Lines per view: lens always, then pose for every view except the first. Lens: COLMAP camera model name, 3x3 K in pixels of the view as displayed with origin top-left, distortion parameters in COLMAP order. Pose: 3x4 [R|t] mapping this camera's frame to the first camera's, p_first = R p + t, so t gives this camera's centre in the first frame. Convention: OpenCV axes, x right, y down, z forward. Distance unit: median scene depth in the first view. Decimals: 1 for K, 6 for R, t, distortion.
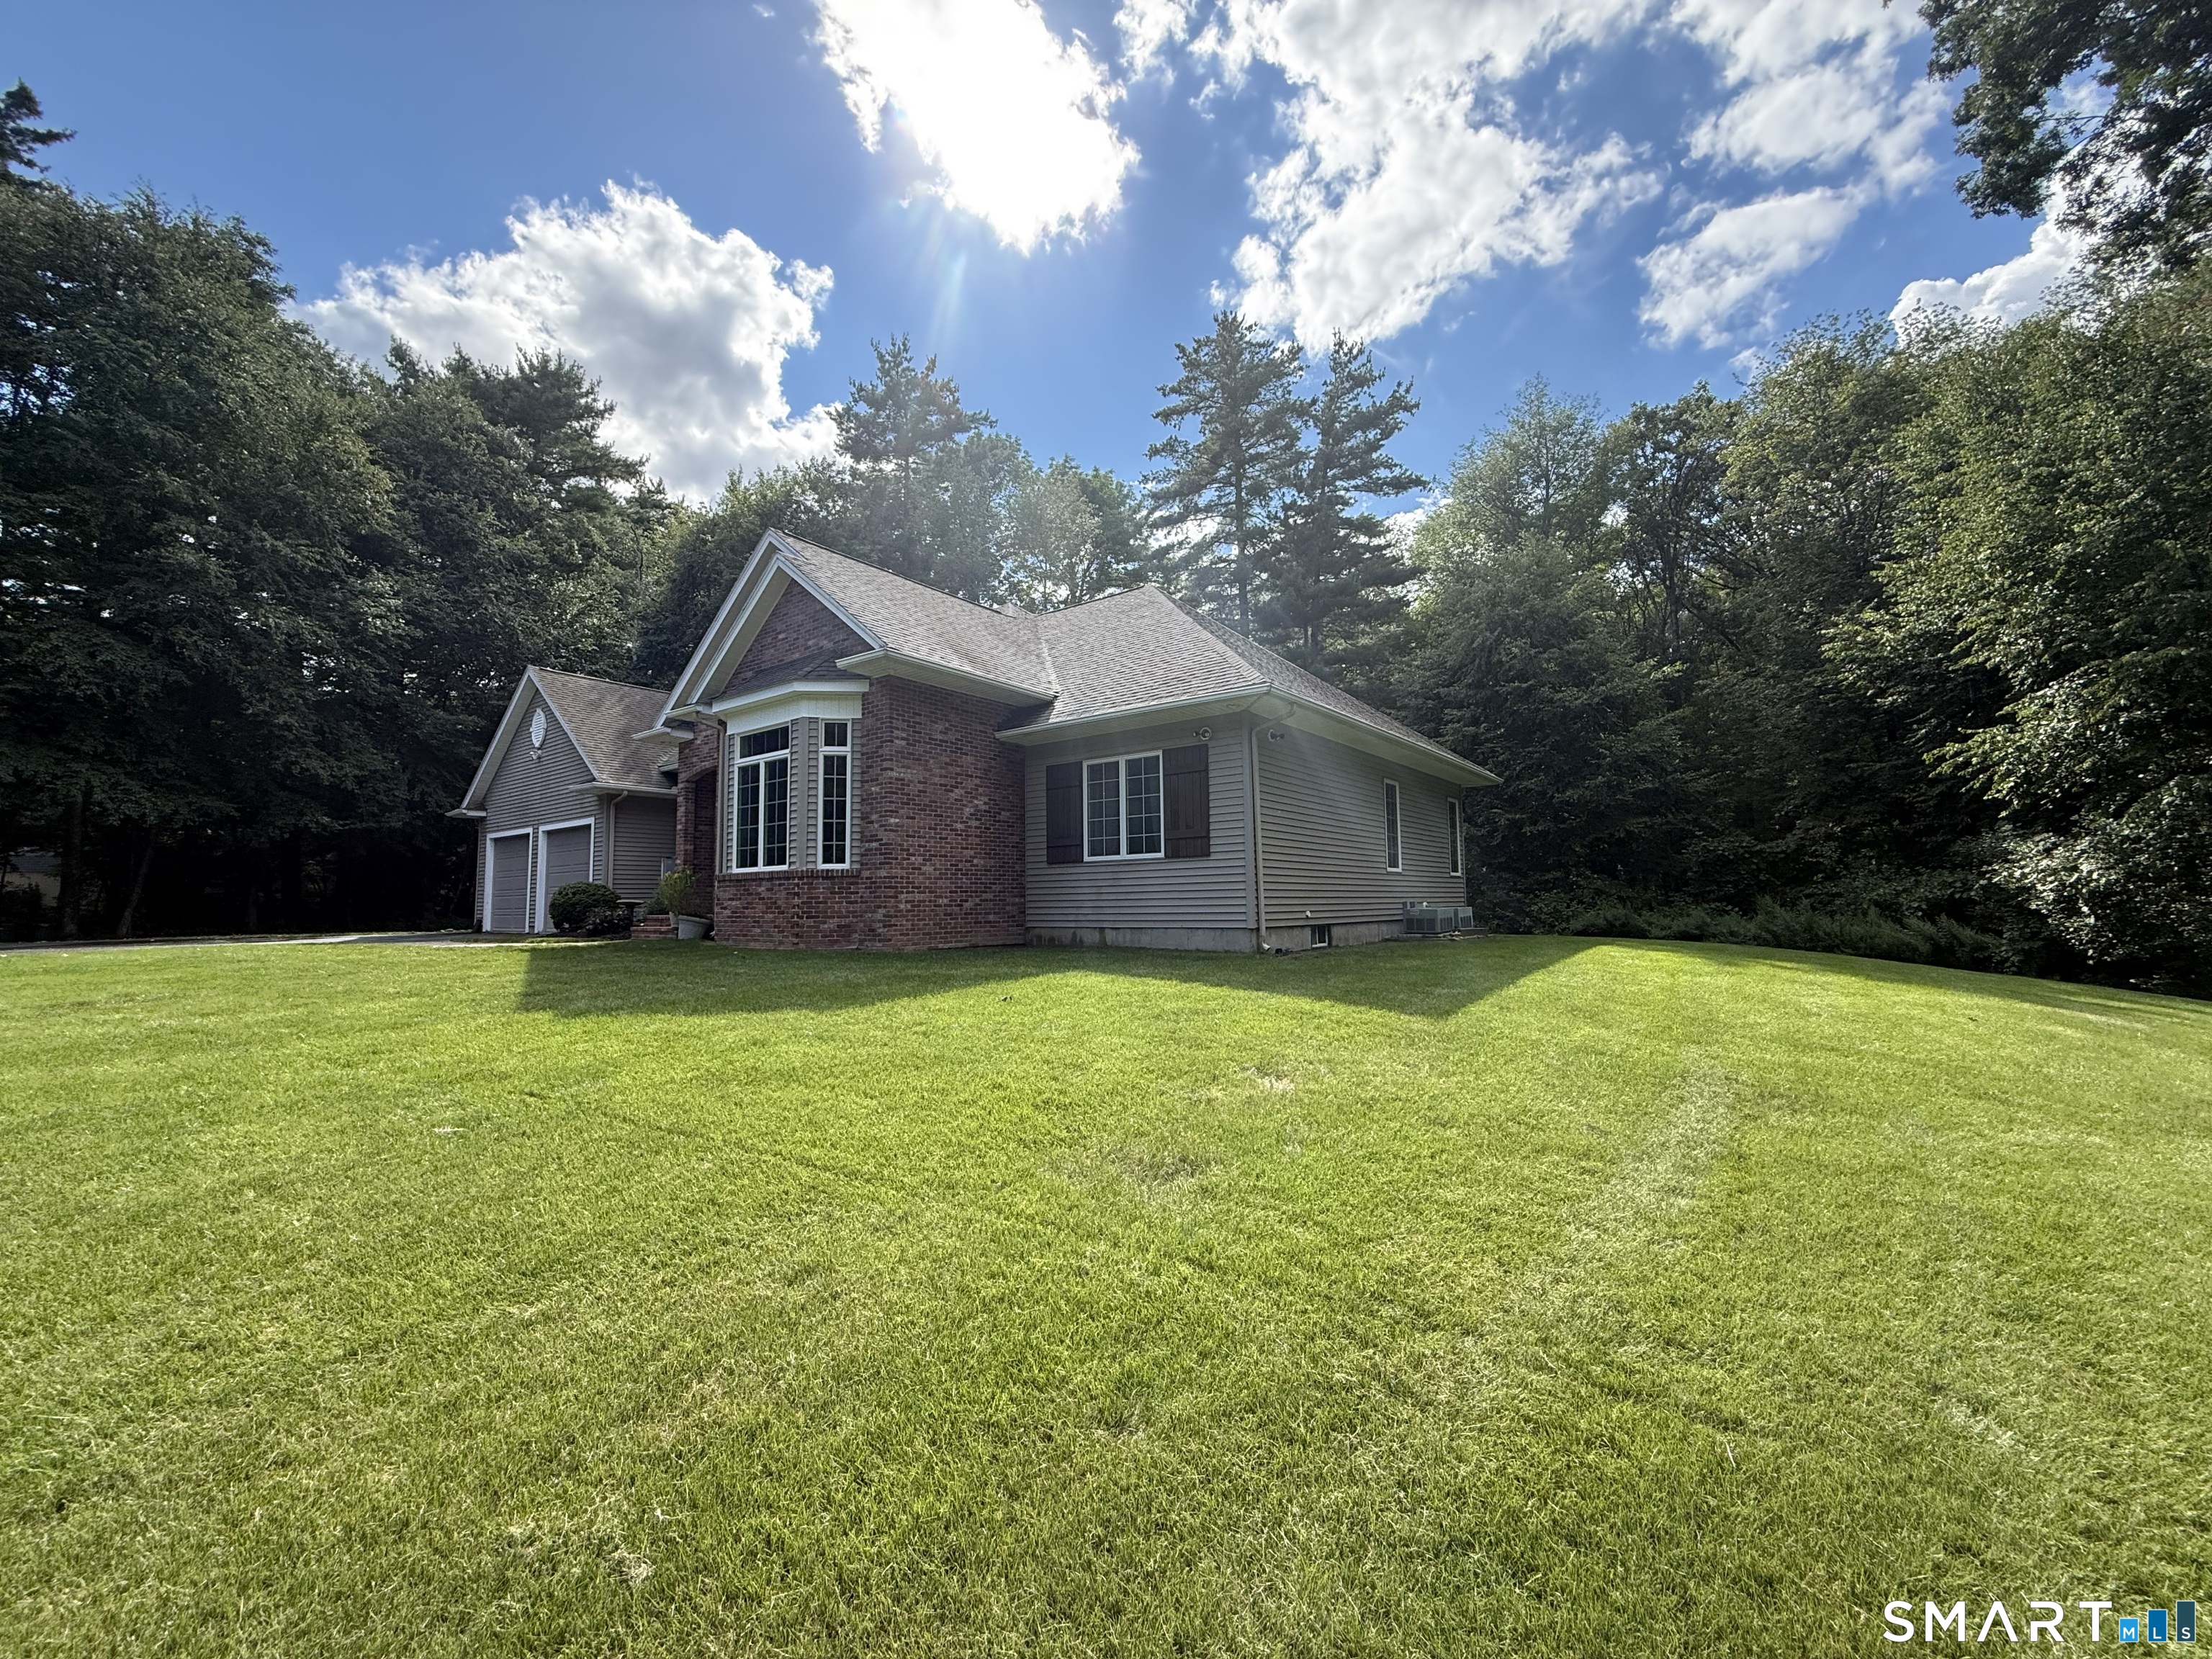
lens RADIAL K [[883.7, 0, 1106.0], [0, 883.7, 829.5], [0, 0, 1]] dist [0.001801, -0.000214]
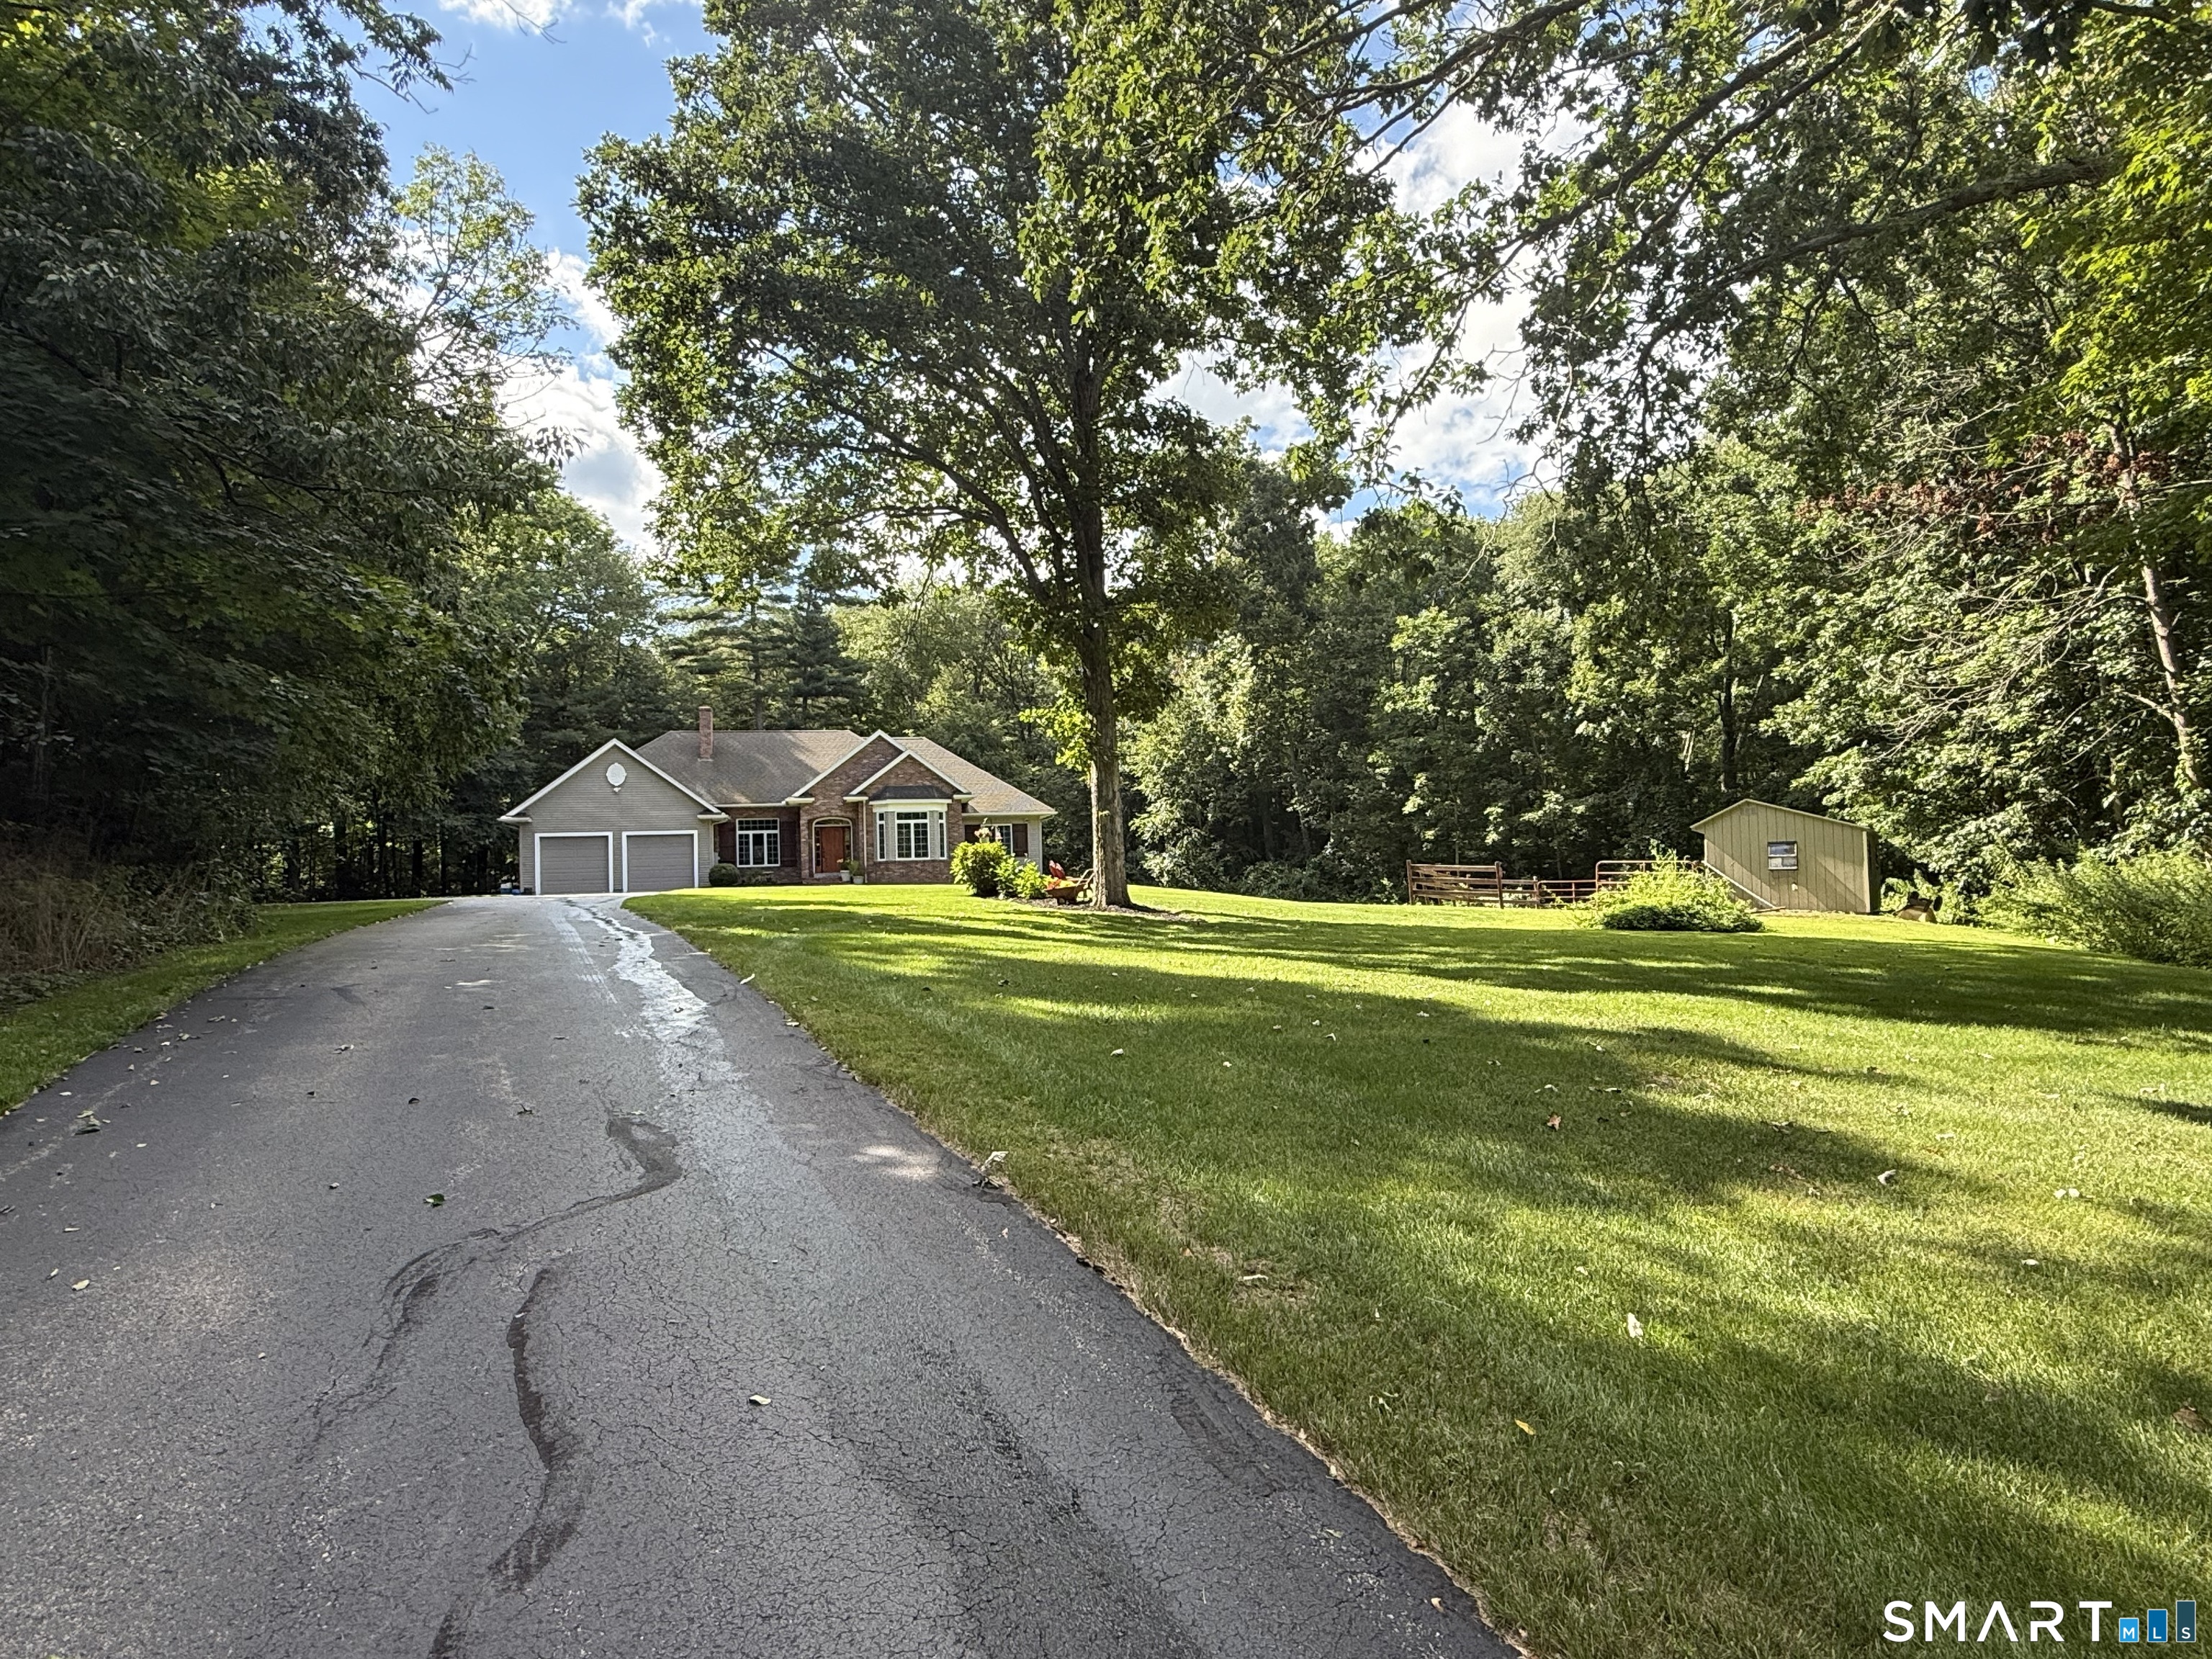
lens RADIAL K [[1282.1, 0, 1151.1], [0, 1282.1, 833.8], [0, 0, 1]] dist [-0.002908, -0.000637]
pose [[0.612844, 0.026387, 0.789763, -2.571660], [-0.042305, 0.999105, -0.000553, -0.055412], [-0.789070, -0.033072, 0.613412, -1.781125]]
